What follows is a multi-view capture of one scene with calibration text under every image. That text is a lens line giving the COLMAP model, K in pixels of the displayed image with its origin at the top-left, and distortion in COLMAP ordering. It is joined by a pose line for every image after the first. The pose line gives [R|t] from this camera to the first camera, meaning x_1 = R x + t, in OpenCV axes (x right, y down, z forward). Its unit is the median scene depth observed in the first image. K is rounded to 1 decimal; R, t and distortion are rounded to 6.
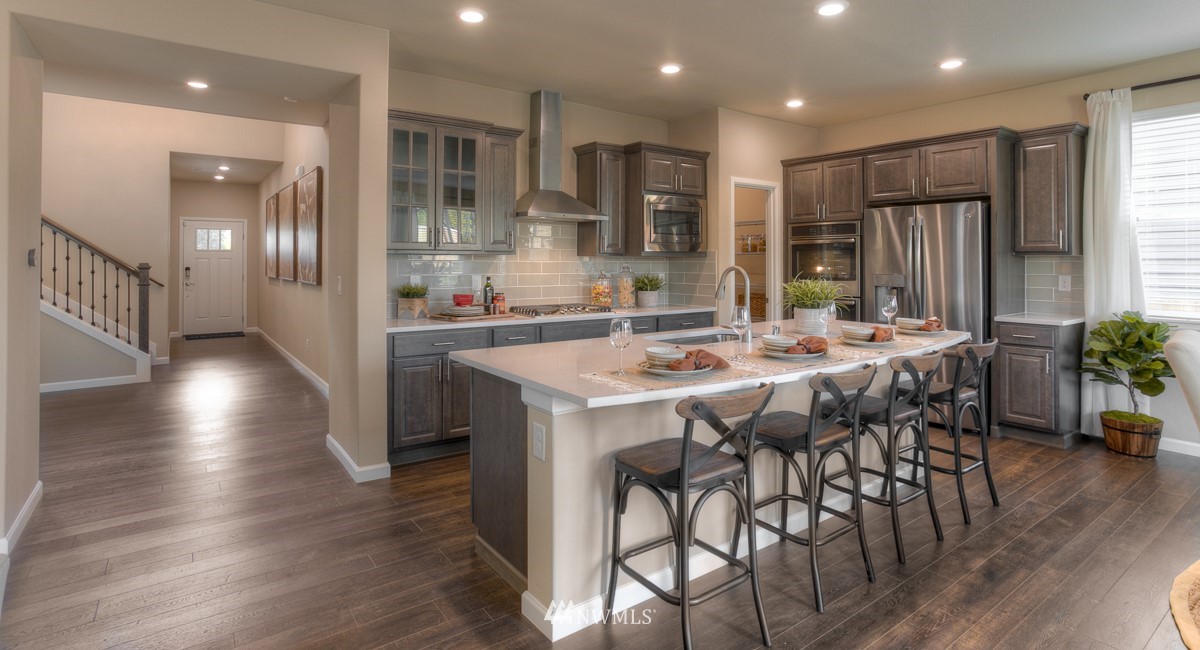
lens RADIAL K [[597.1, 0, 572.5], [0, 597.1, 272.0], [0, 0, 1]] dist [-0.002457, -0.000333]
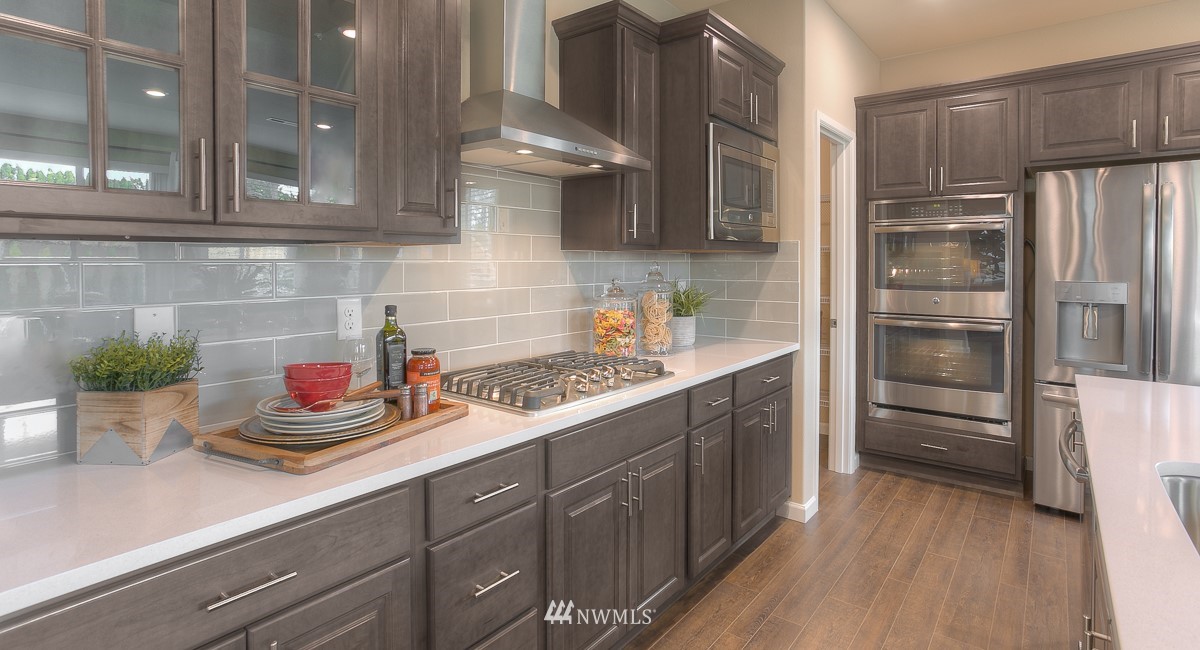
lens RADIAL K [[597.1, 0, 572.5], [0, 597.1, 272.0], [0, 0, 1]] dist [-0.002457, -0.000333]
pose [[0.961096, -0.006575, 0.276138, -0.124099], [0.004701, 0.999961, 0.007448, -0.013471], [-0.276176, -0.005861, 0.961089, 0.576334]]
